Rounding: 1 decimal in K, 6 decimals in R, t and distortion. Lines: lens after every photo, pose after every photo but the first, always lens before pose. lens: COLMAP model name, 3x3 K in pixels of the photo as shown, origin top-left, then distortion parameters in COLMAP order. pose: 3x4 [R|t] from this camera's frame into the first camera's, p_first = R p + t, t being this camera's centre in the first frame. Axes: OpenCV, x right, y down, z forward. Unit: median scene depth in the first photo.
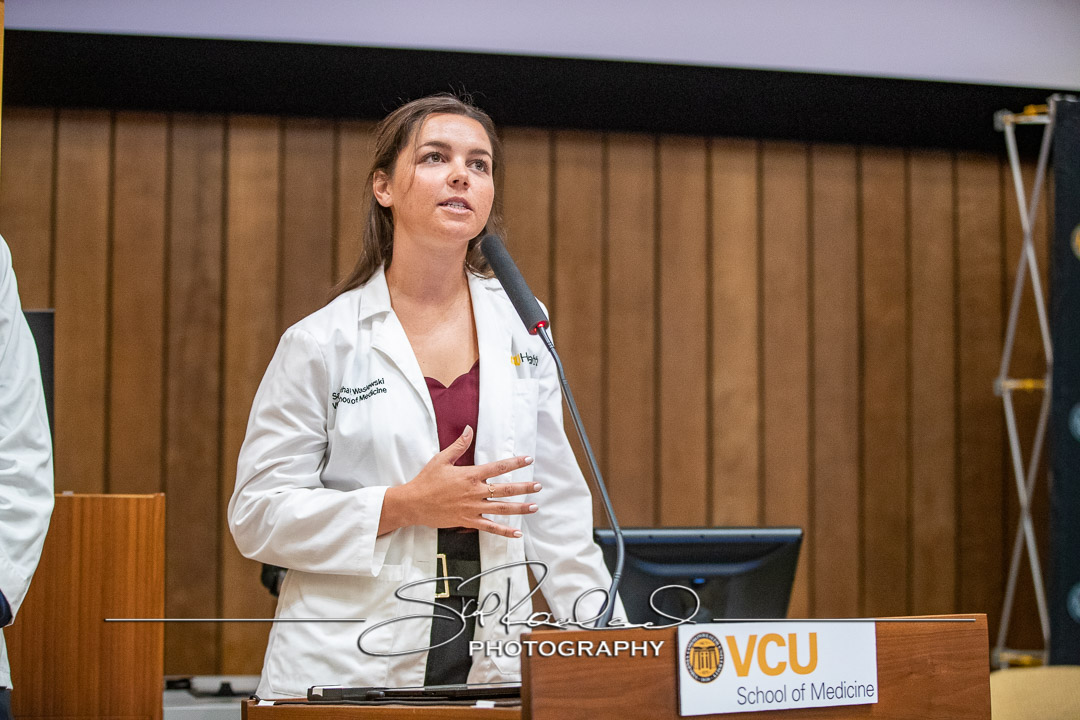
lens RADIAL K [[2396.0, 0, 536.5], [0, 2396.0, 361.7], [0, 0, 1]] dist [-0.265731, 0.000000]
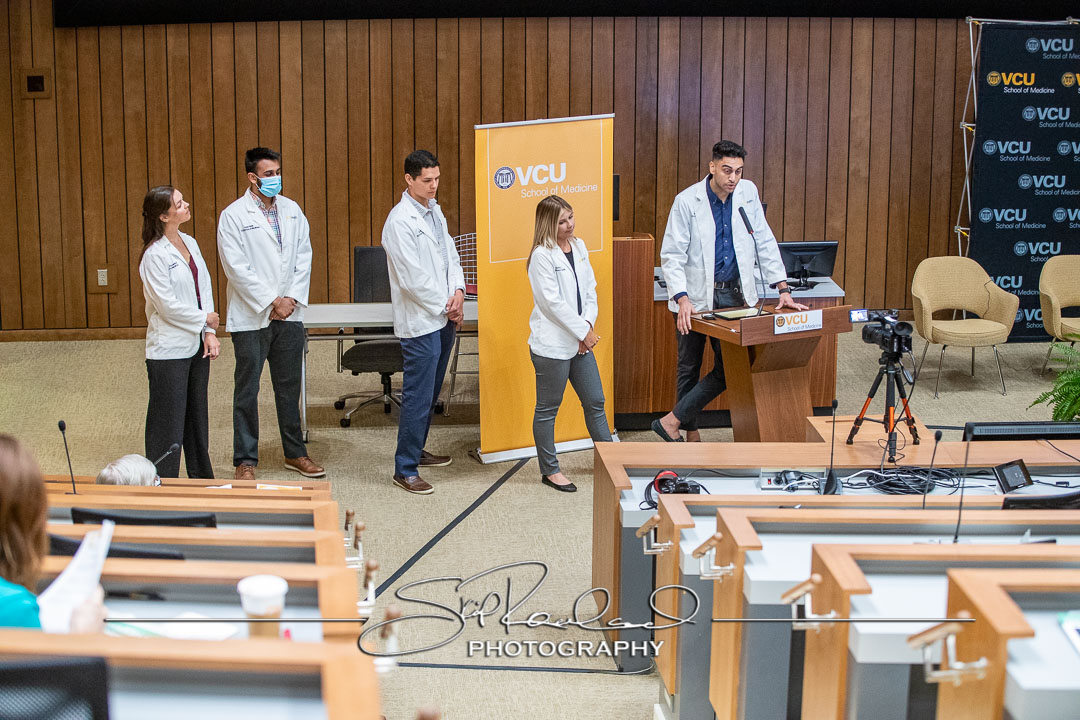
lens RADIAL K [[2279.2, 0, 539.5], [0, 2279.2, 359.9], [0, 0, 1]] dist [-0.290711, 0.000000]
pose [[0.989317, 0.039440, -0.140345, 0.098630], [0.007287, 0.948125, 0.317813, -0.528428], [0.145599, -0.315441, 0.937709, -1.419679]]
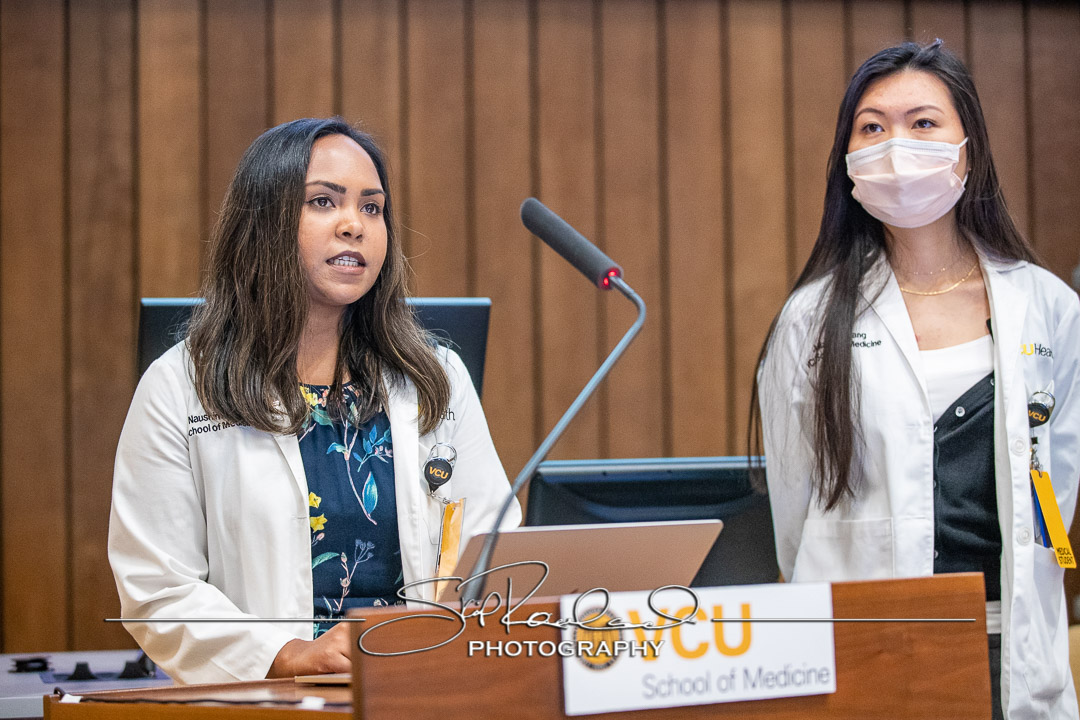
lens RADIAL K [[2777.2, 0, 539.1], [0, 2777.2, 359.3], [0, 0, 1]] dist [-0.211258, 0.000000]
pose [[0.999543, -0.018041, -0.024260, 0.031350], [0.018935, 0.999131, 0.037142, -0.000488], [0.023569, -0.037584, 0.999015, 0.040827]]
